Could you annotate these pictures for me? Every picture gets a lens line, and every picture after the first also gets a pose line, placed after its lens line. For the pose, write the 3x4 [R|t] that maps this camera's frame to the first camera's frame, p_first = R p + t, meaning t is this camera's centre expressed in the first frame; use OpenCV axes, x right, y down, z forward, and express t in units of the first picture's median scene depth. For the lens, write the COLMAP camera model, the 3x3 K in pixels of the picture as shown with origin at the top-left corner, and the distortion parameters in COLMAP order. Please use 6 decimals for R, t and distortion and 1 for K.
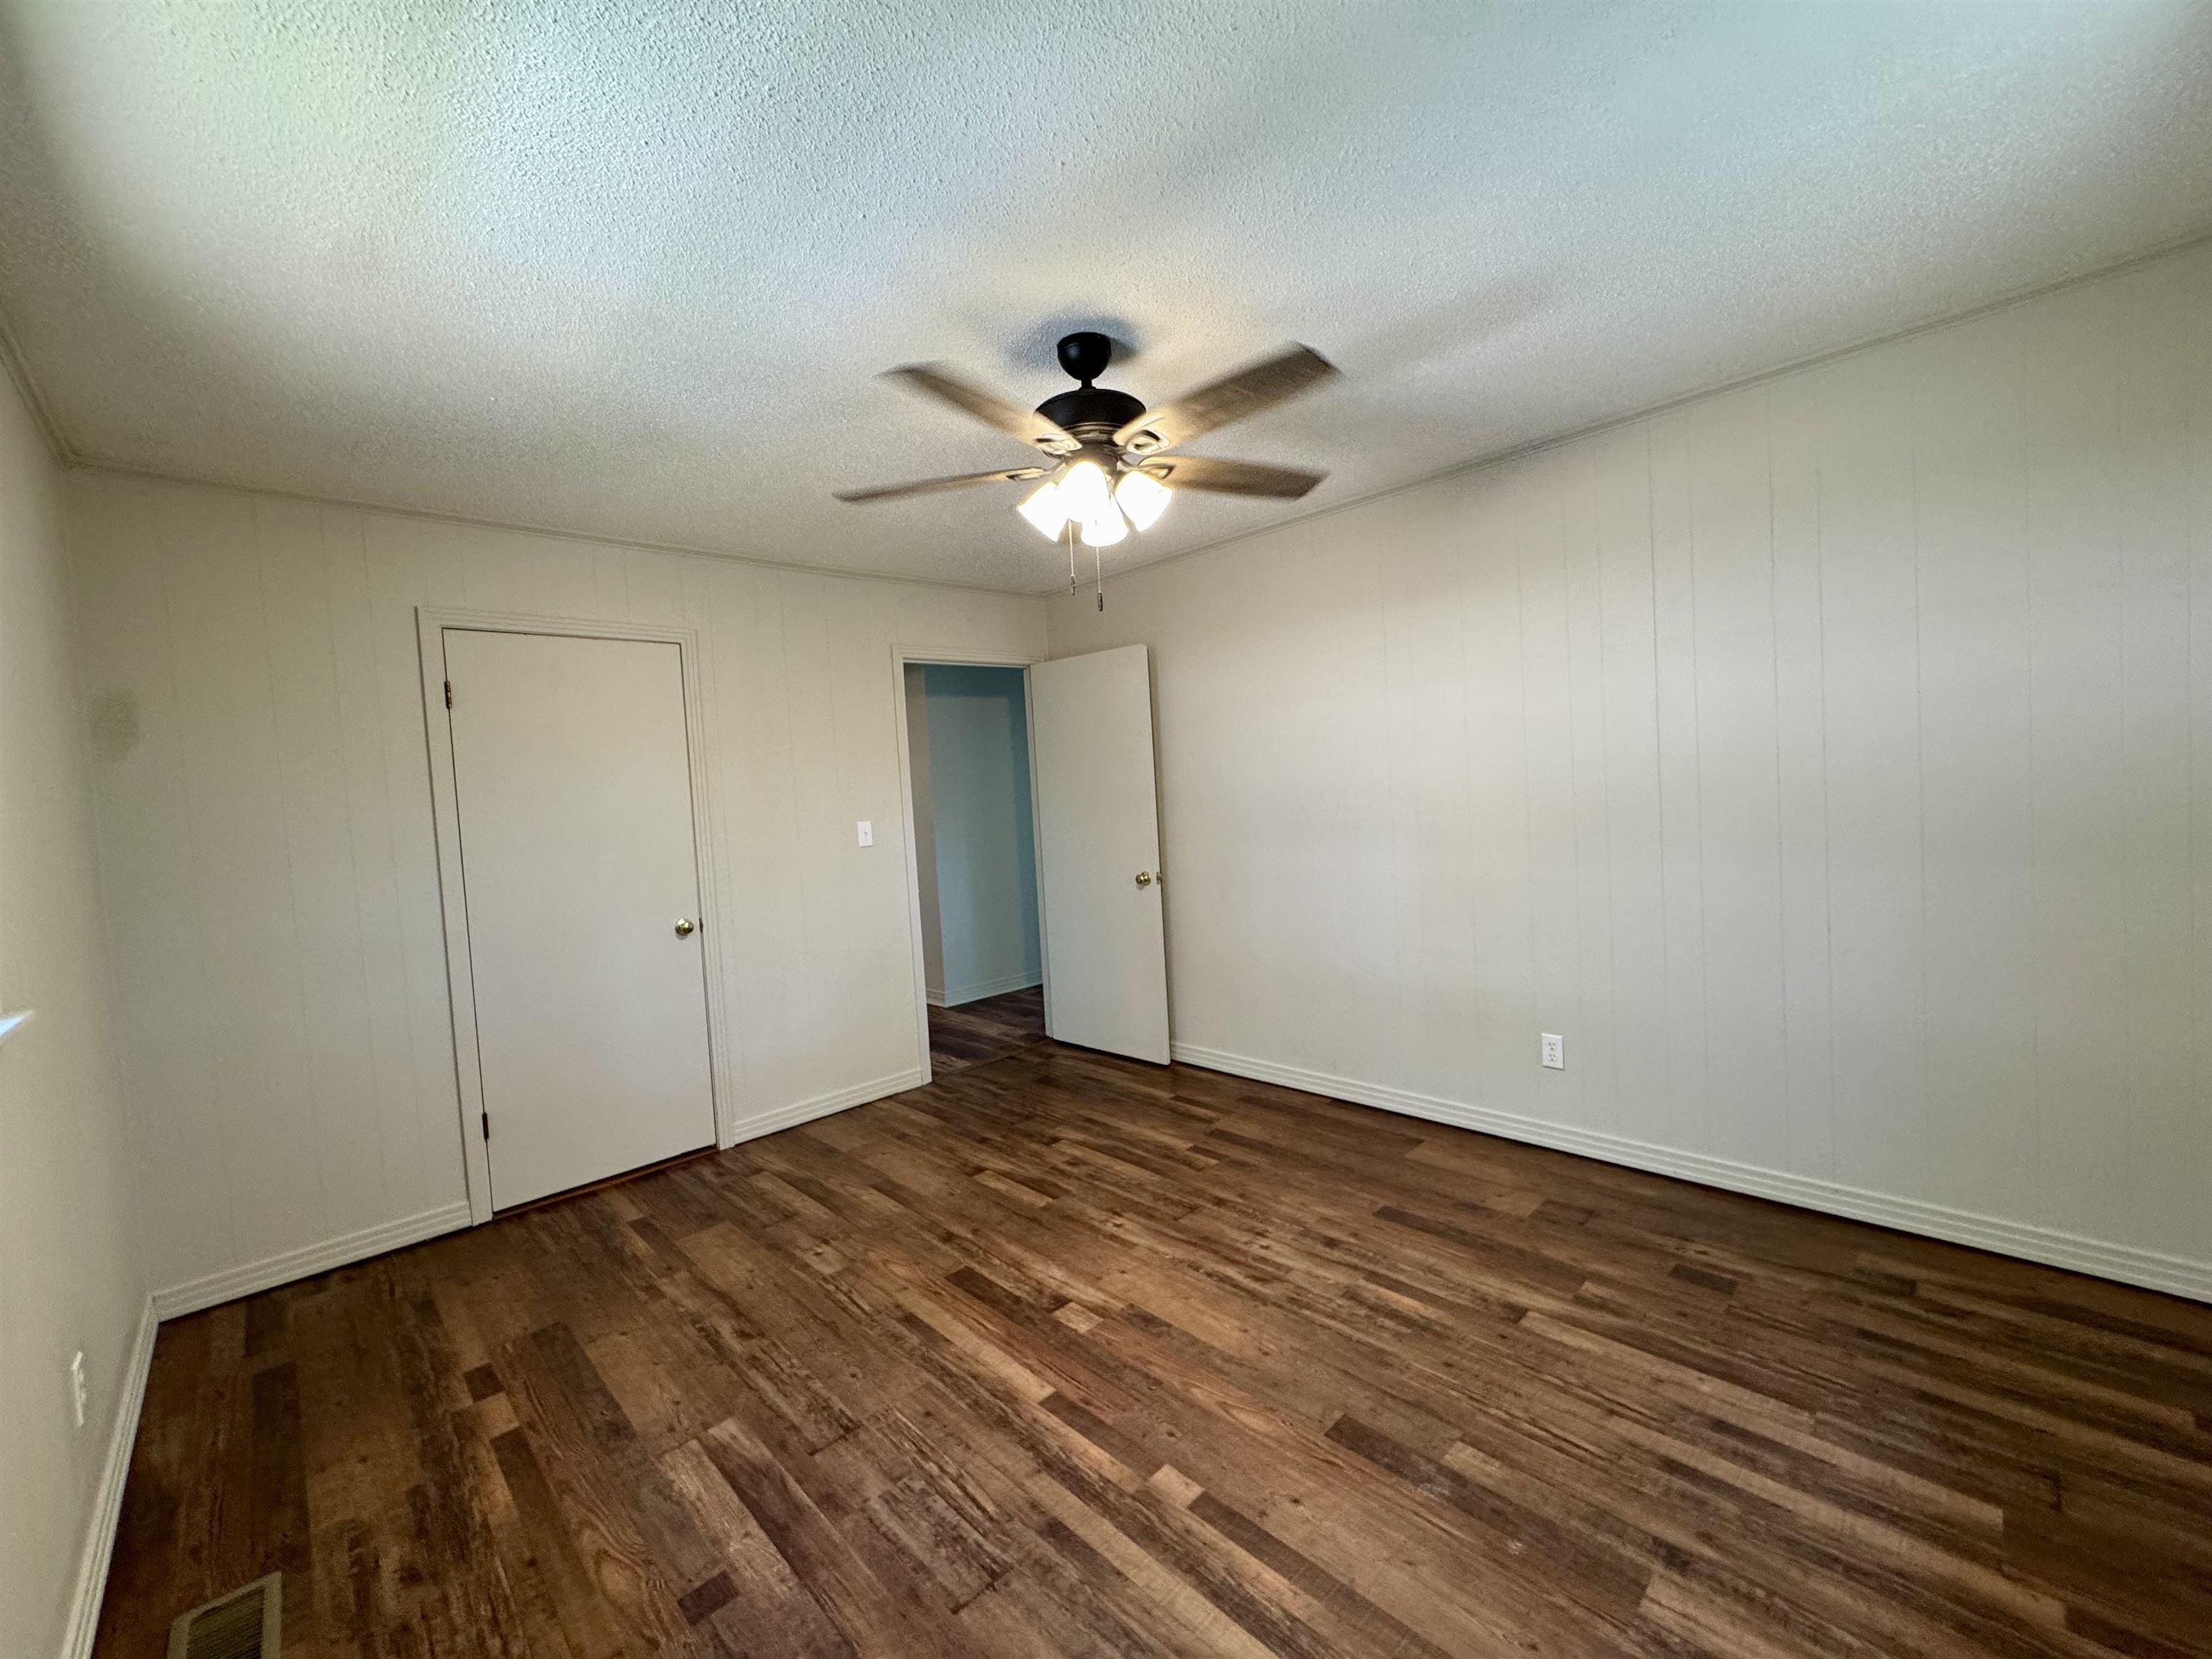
lens RADIAL K [[877.1, 0, 1099.0], [0, 877.1, 828.2], [0, 0, 1]] dist [-0.003278, 0.000716]
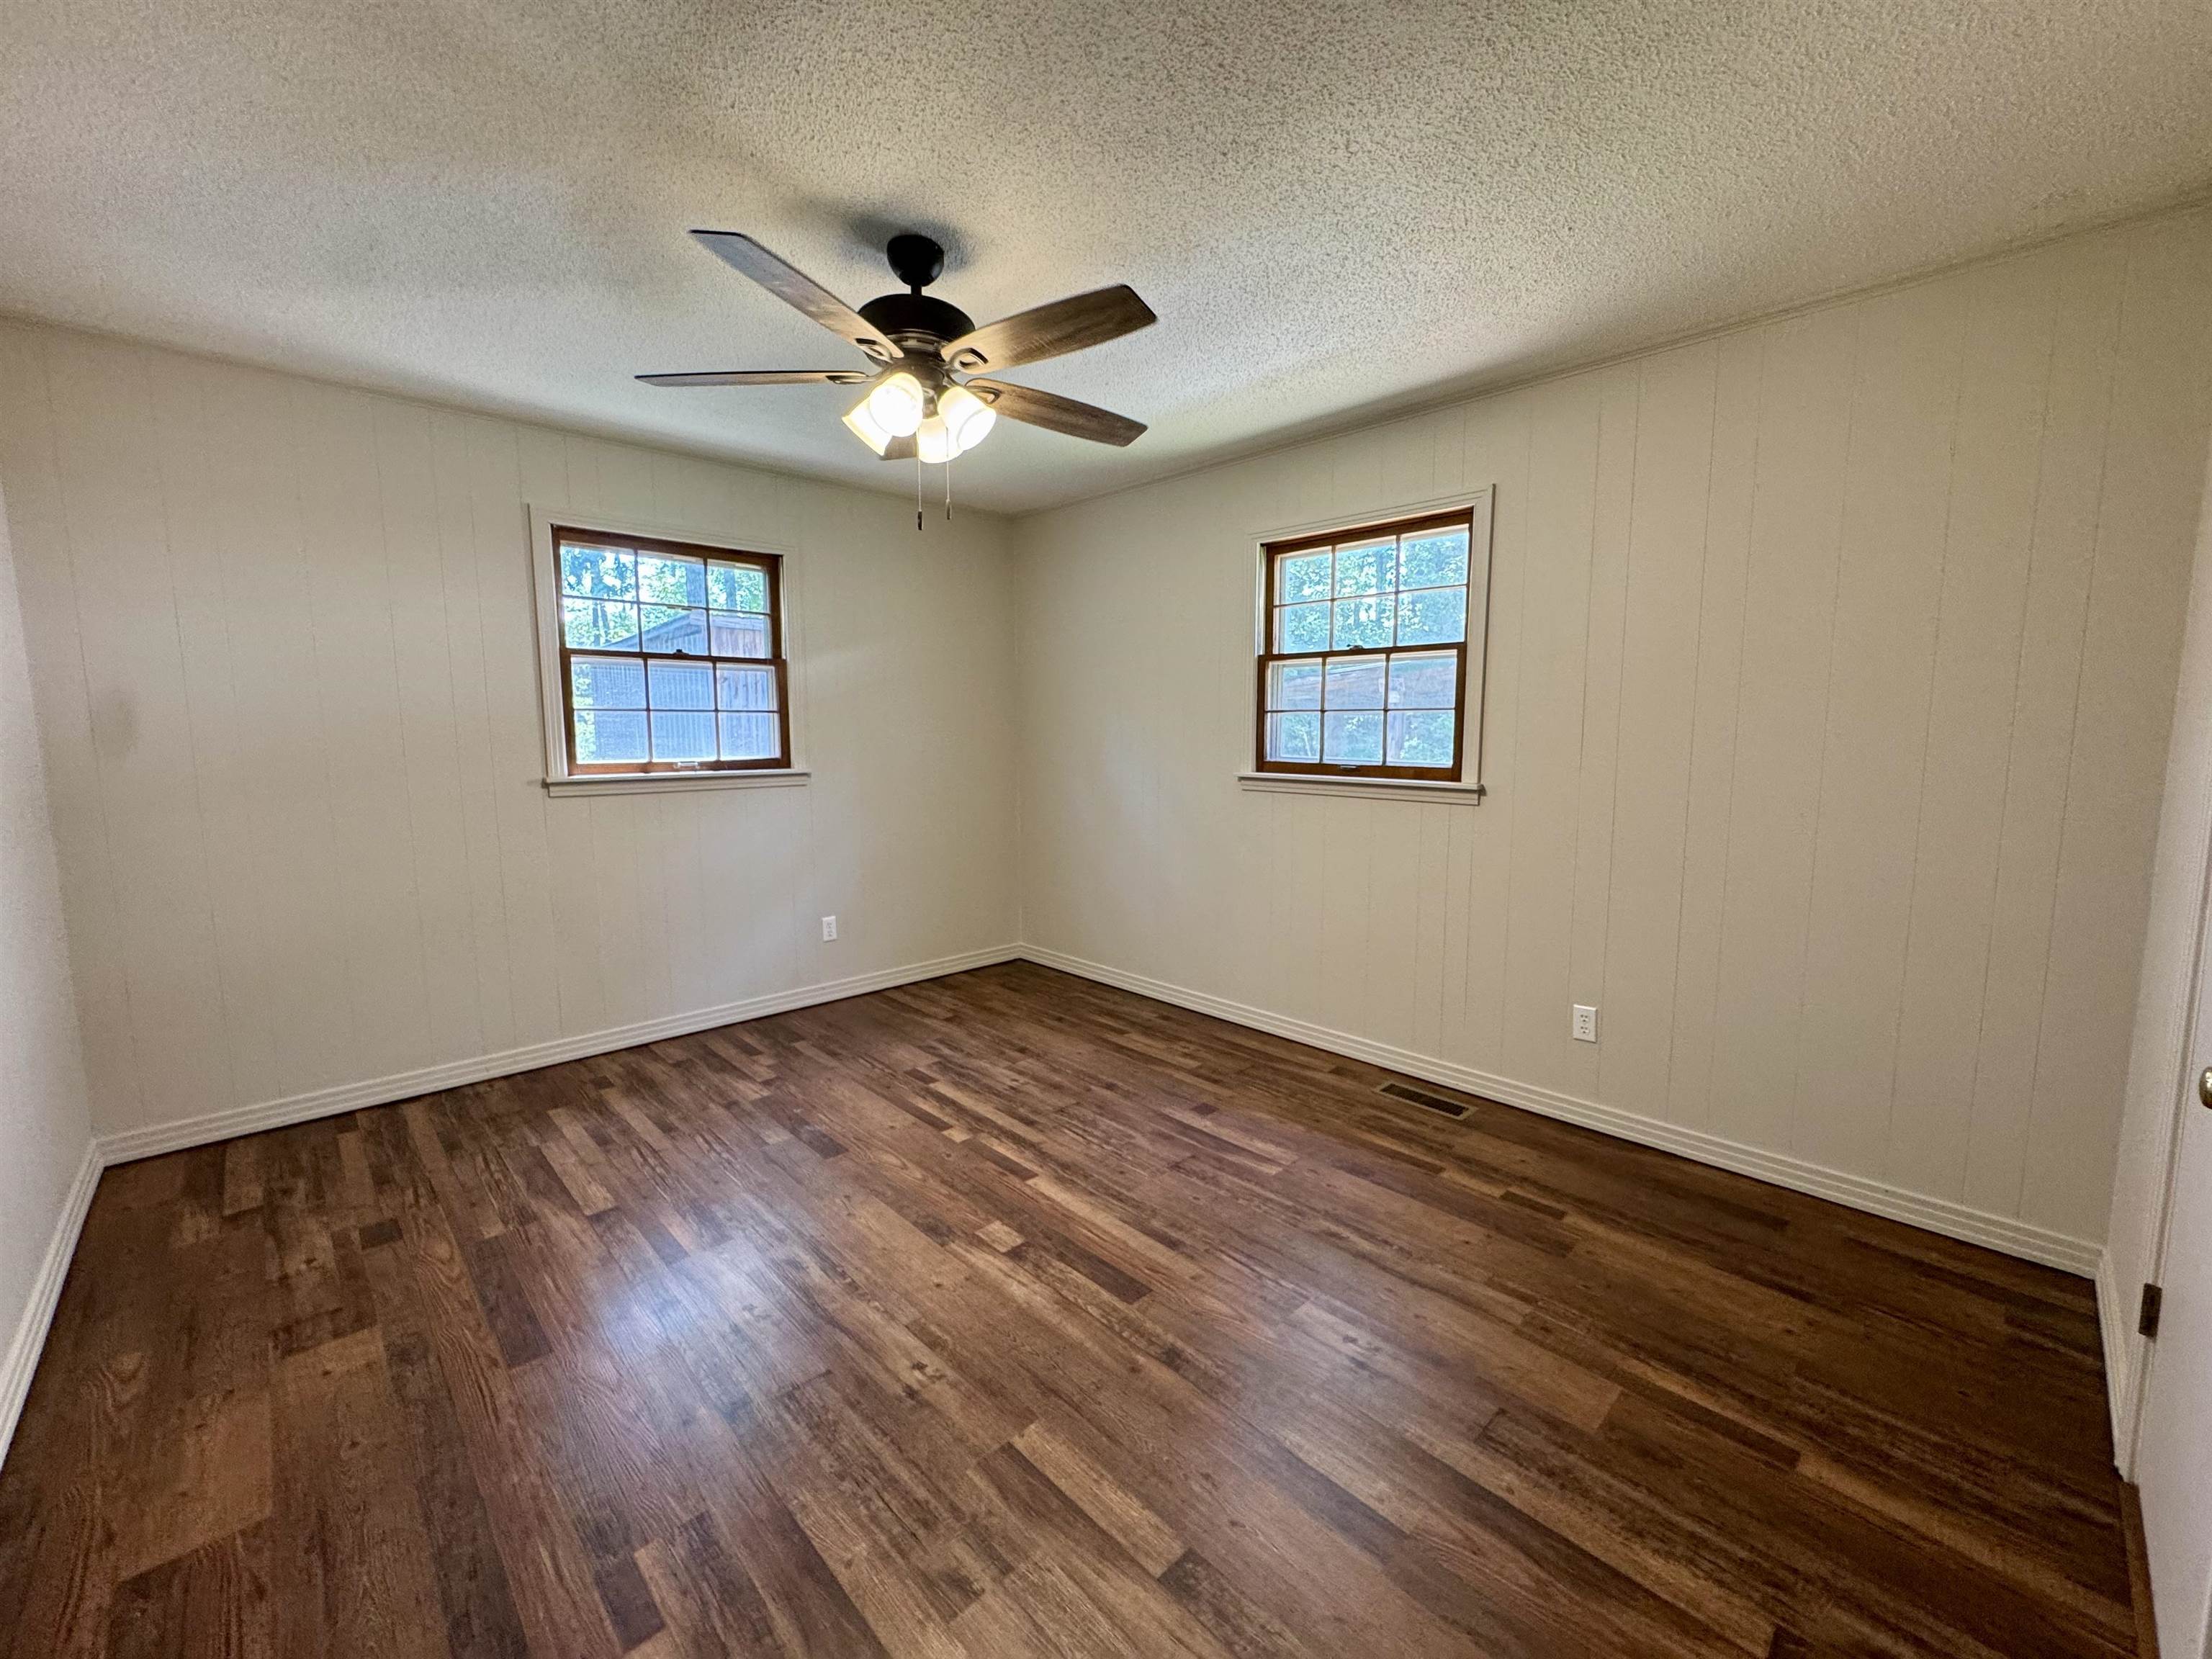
lens RADIAL K [[877.1, 0, 1103.5], [0, 877.1, 823.5], [0, 0, 1]] dist [-0.003278, 0.000716]
pose [[-0.997978, 0.063493, 0.002850, -0.181048], [0.063159, 0.985727, 0.156052, -0.060122], [0.007099, 0.155917, -0.987745, 1.975136]]
